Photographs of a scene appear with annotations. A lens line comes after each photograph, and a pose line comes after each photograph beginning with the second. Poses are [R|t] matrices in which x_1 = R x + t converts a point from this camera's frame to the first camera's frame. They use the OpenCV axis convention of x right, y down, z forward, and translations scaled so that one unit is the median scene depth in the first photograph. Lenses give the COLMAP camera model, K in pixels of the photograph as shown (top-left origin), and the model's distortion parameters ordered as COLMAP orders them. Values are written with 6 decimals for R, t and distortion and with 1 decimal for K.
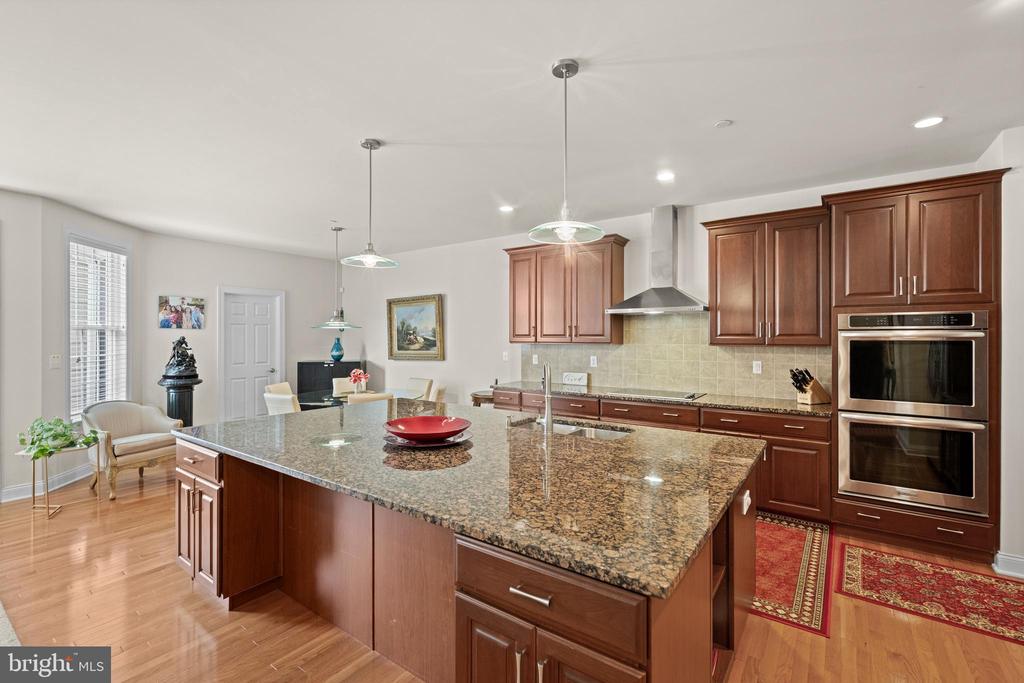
lens RADIAL K [[455.9, 0, 509.1], [0, 455.9, 335.4], [0, 0, 1]] dist [0.001536, -0.000148]
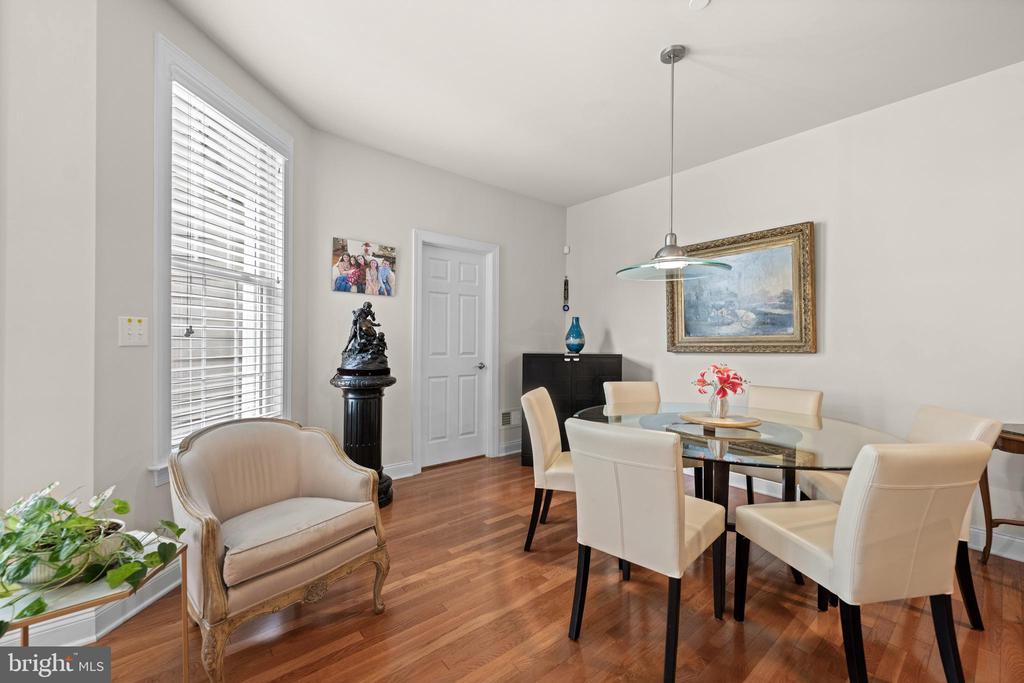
lens RADIAL K [[411.9, 0, 509.1], [0, 411.9, 338.2], [0, 0, 1]] dist [0.000011, 0.000452]
pose [[0.968771, 0.005851, -0.247890, -0.418843], [-0.007376, 0.999959, -0.005225, 0.049999], [0.247849, 0.006890, 0.968774, 0.547310]]
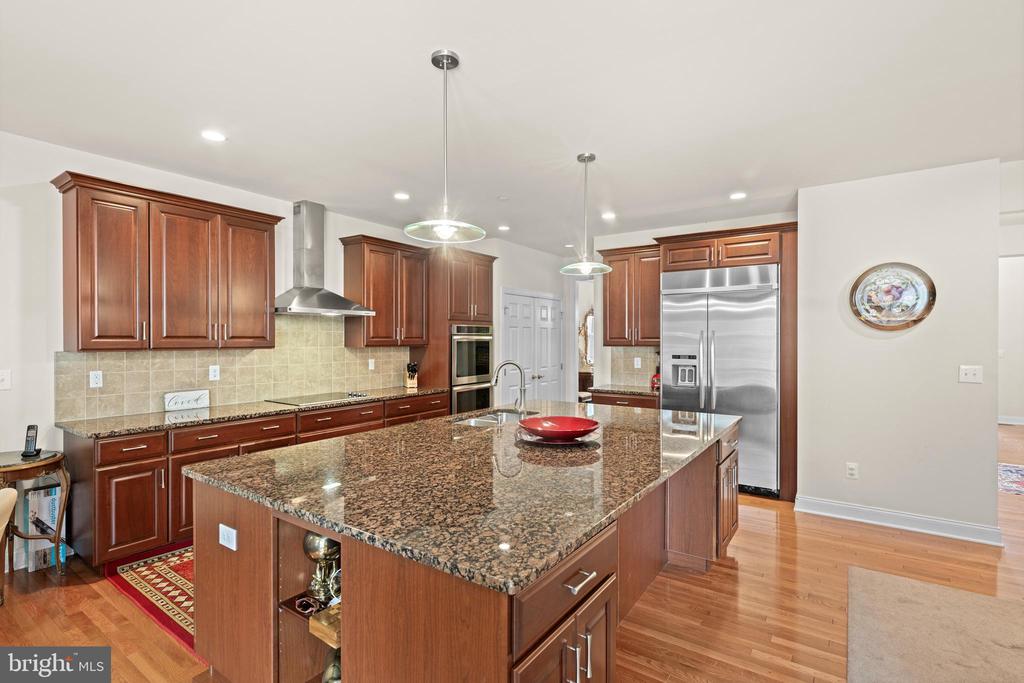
lens RADIAL K [[489.2, 0, 511.3], [0, 489.2, 340.2], [0, 0, 1]] dist [-0.003865, -0.000670]
pose [[-0.030522, -0.002415, 0.999531, -0.566403], [-0.002324, 0.999995, 0.002345, 0.001539], [-0.999531, -0.002252, -0.030527, 0.504335]]
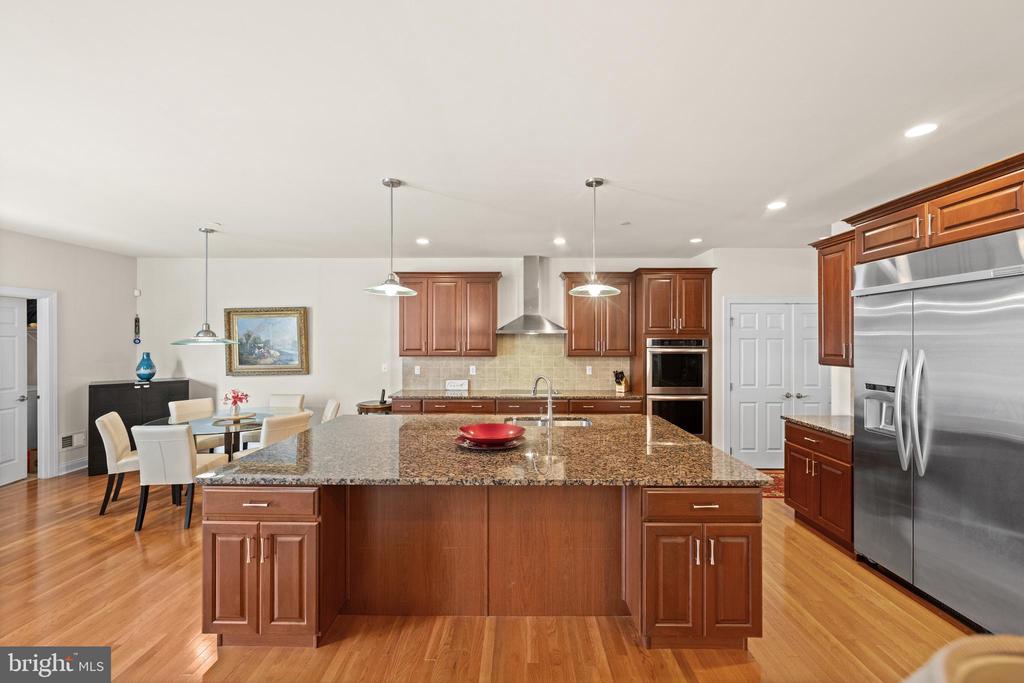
lens RADIAL K [[411.9, 0, 514.6], [0, 411.9, 338.5], [0, 0, 1]] dist [0.000011, 0.000452]
pose [[0.814700, 0.001944, 0.579879, -0.344714], [-0.001611, 0.999998, -0.001089, -0.026040], [-0.579880, -0.000047, 0.814702, 0.015920]]
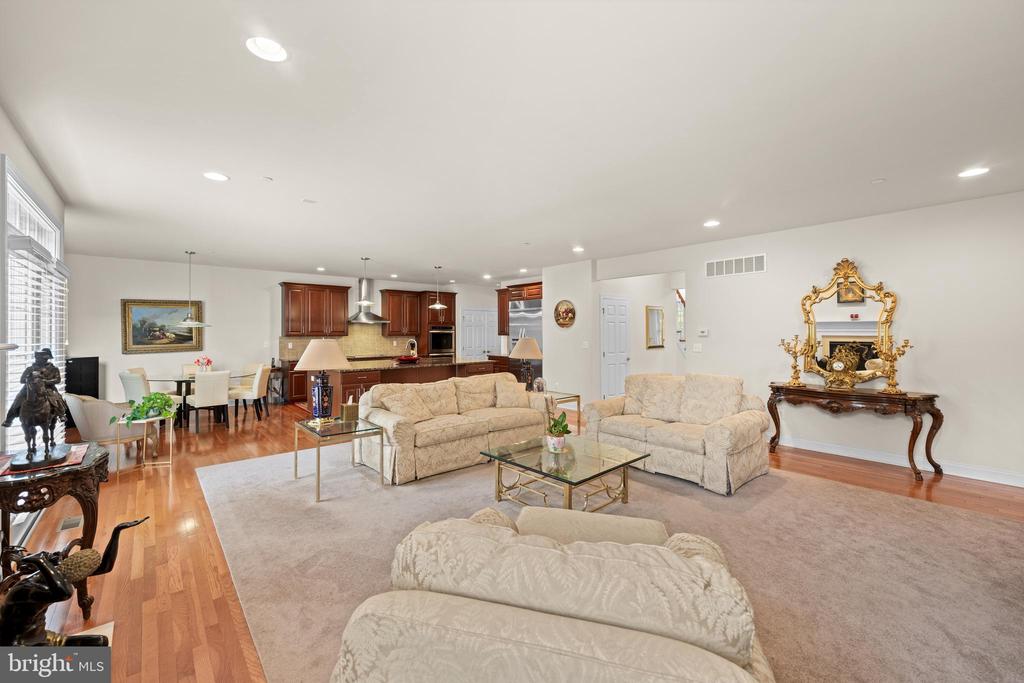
lens RADIAL K [[411.9, 0, 512.8], [0, 411.9, 333.5], [0, 0, 1]] dist [0.000011, 0.000452]
pose [[0.218043, -0.001248, 0.975938, -1.310471], [0.001953, 0.999998, 0.000843, 0.005678], [-0.975937, 0.001722, 0.218045, -0.184481]]
